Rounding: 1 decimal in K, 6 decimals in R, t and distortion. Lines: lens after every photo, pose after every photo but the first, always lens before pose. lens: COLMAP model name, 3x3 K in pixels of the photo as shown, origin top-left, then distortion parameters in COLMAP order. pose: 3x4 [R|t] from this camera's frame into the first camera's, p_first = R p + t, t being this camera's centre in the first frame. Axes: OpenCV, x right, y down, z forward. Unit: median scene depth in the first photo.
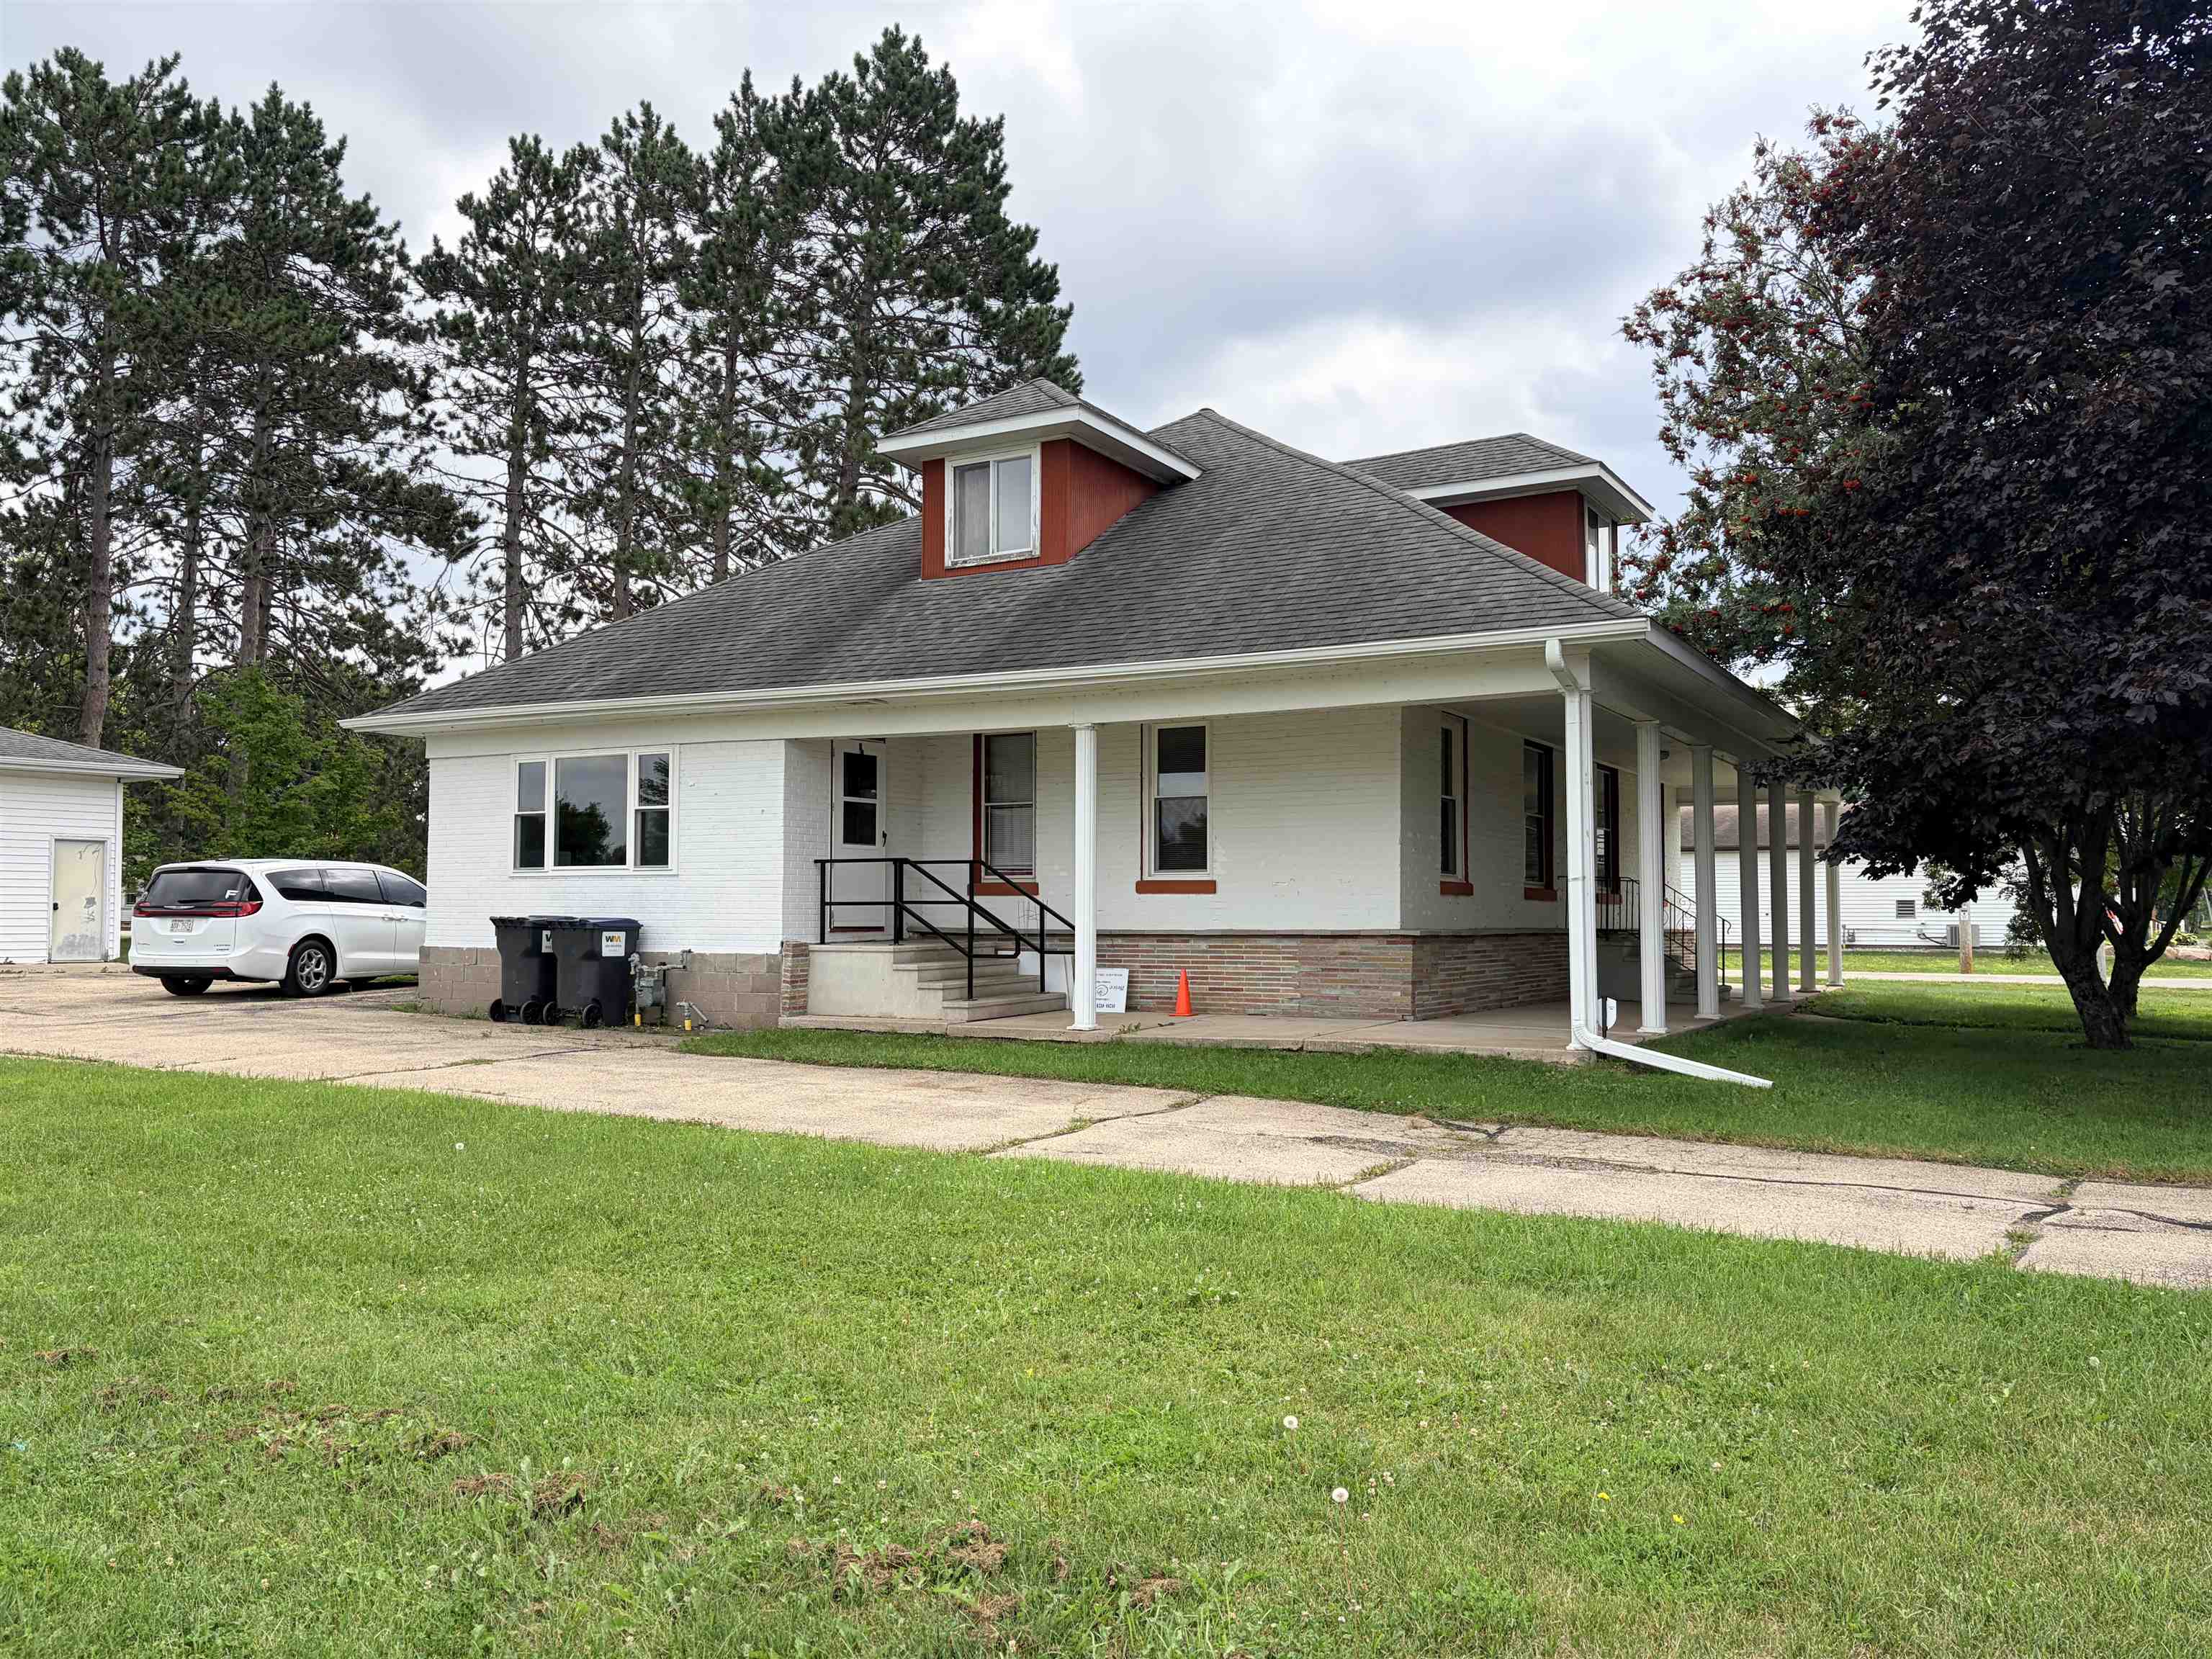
lens RADIAL K [[1665.0, 0, 1106.0], [0, 1665.0, 829.5], [0, 0, 1]] dist [0.039083, -0.035044]
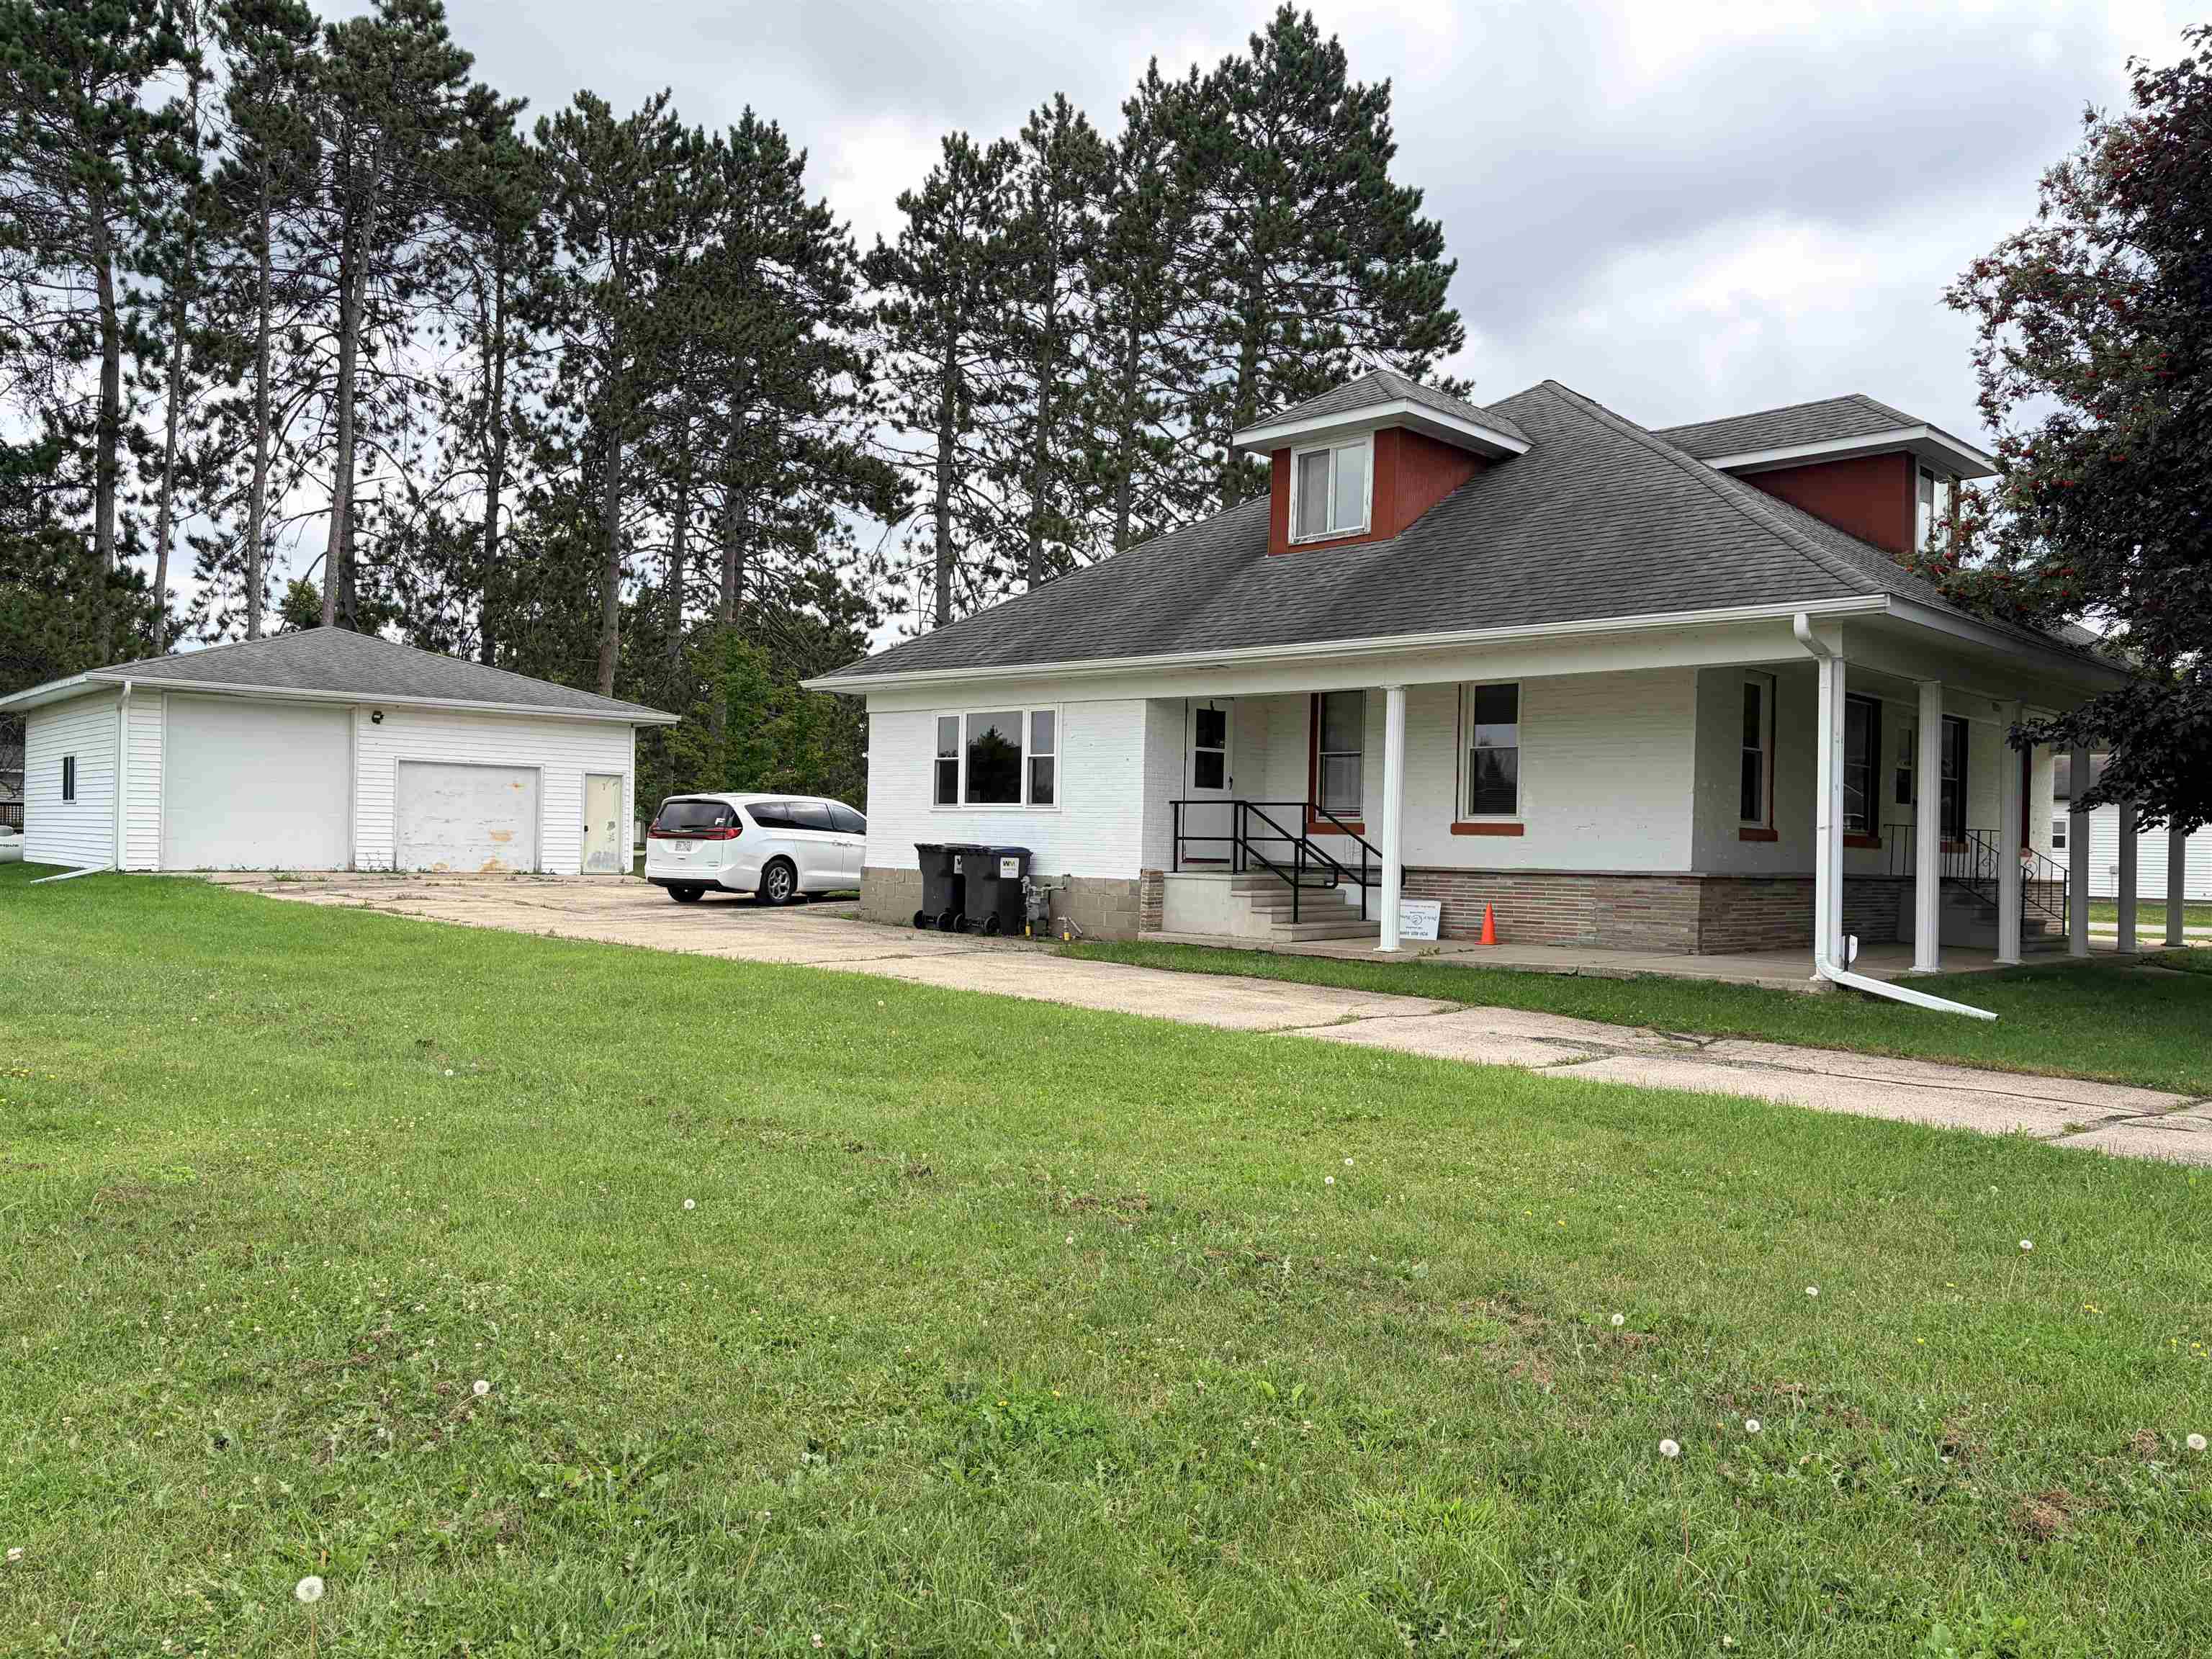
lens RADIAL K [[1639.3, 0, 1097.4], [0, 1639.3, 856.3], [0, 0, 1]] dist [0.026416, -0.051644]
pose [[0.969120, 0.021839, -0.245621, 0.020008], [-0.008581, 0.998454, 0.054922, -0.001871], [0.246441, -0.051118, 0.967809, -0.044424]]
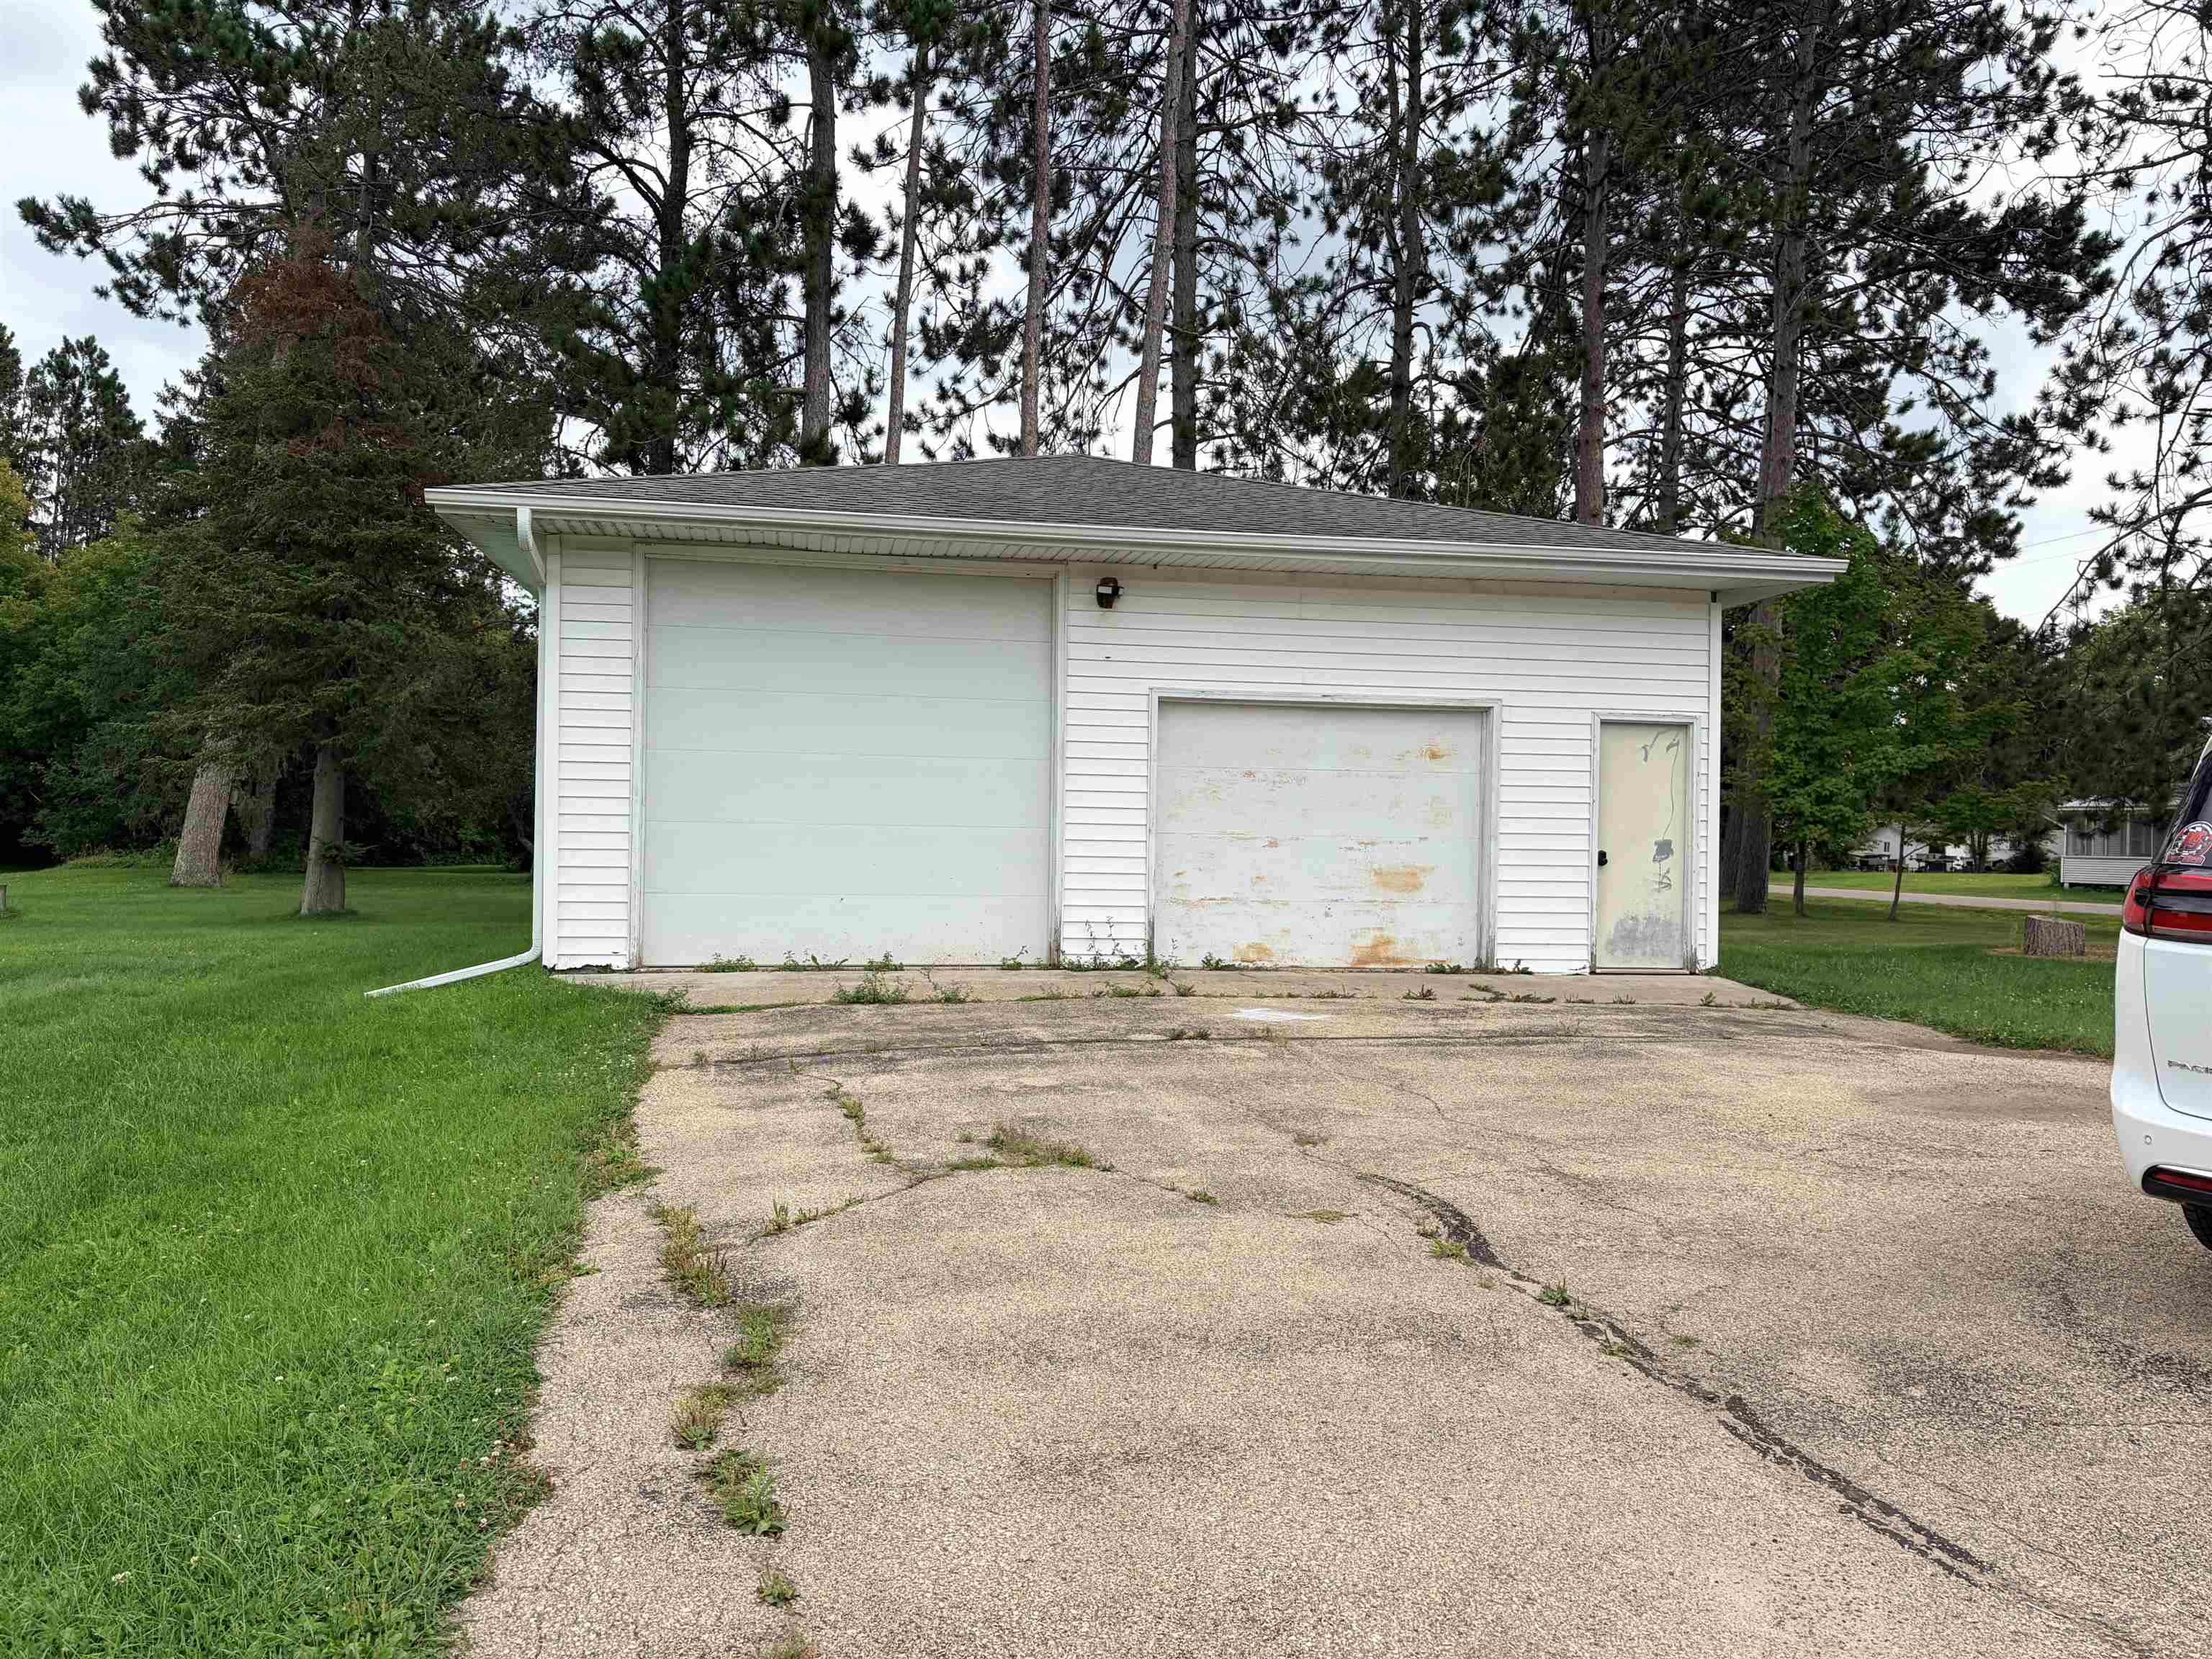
lens RADIAL K [[1653.4, 0, 1099.4], [0, 1653.4, 822.9], [0, 0, 1]] dist [0.074128, -0.100652]
pose [[0.702217, 0.005830, -0.711939, -0.260315], [0.018631, 0.999474, 0.026561, 0.013506], [0.711719, -0.031916, 0.701739, 0.378433]]
